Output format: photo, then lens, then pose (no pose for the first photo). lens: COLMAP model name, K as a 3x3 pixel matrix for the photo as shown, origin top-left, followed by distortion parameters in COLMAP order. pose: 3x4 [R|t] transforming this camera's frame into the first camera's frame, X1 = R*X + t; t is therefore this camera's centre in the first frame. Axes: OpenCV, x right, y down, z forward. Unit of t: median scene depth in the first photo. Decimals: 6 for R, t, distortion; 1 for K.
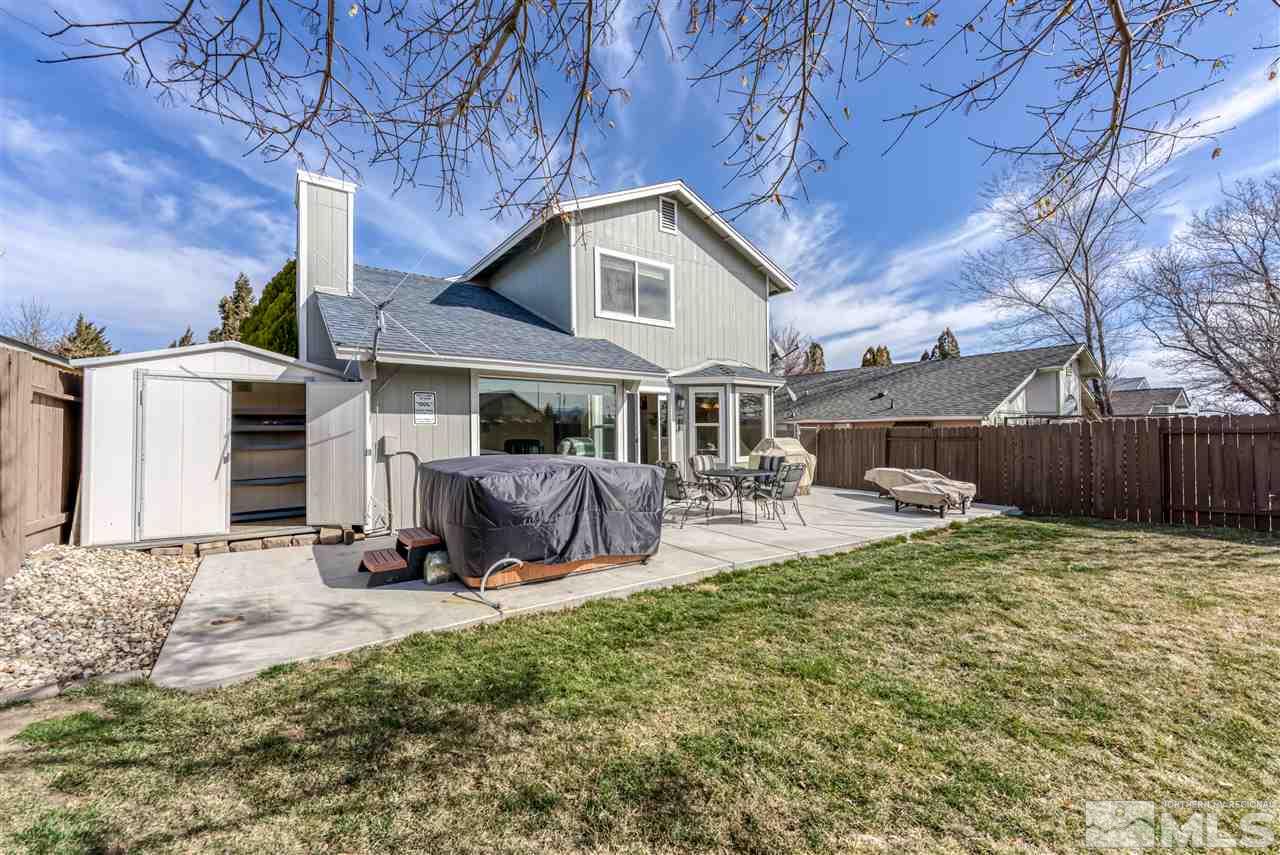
lens RADIAL K [[516.8, 0, 636.8], [0, 516.8, 418.6], [0, 0, 1]] dist [-0.008183, 0.000201]
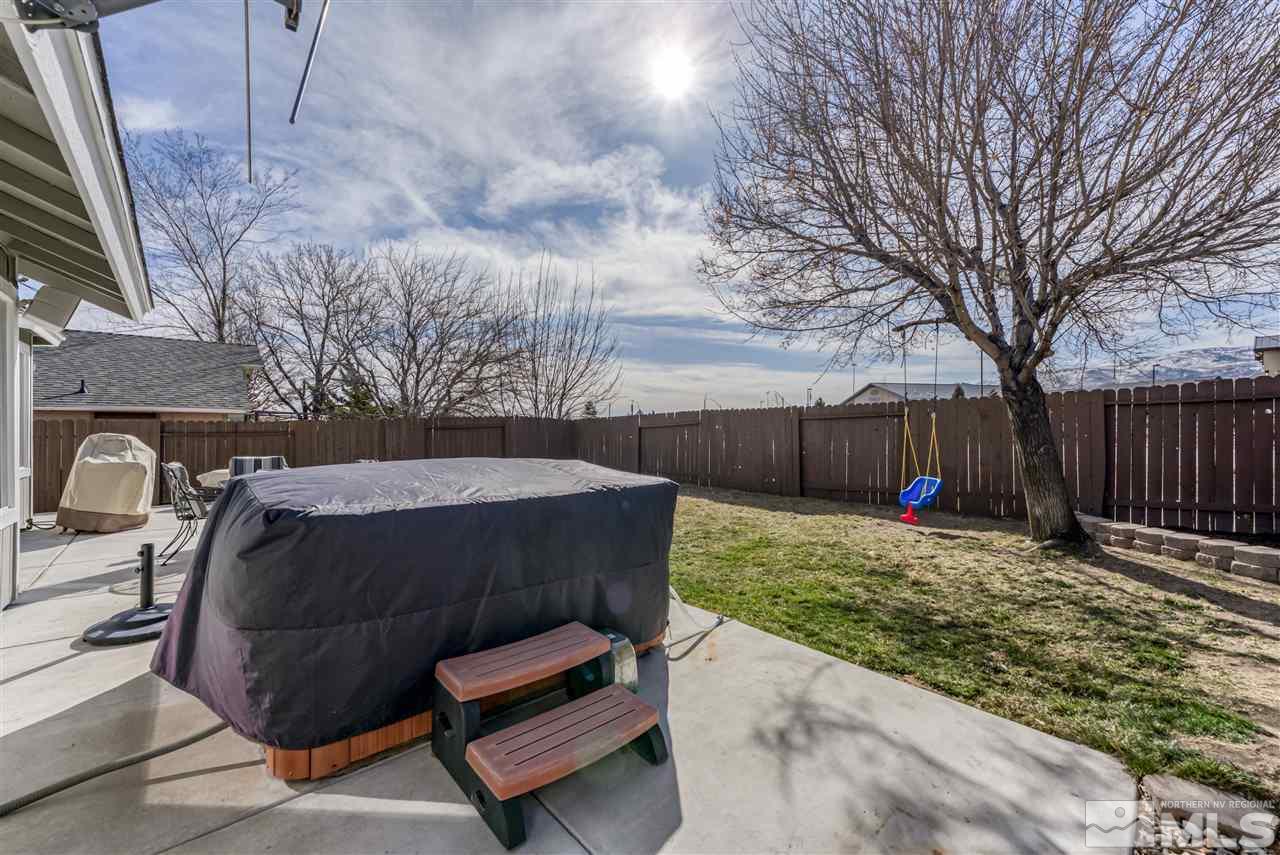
lens RADIAL K [[516.8, 0, 636.8], [0, 516.8, 418.6], [0, 0, 1]] dist [-0.008183, 0.000201]
pose [[-0.101685, 0.006667, 0.994794, -1.111482], [-0.015790, 0.999841, -0.008315, 0.035681], [-0.994691, -0.016553, -0.101564, 1.226976]]
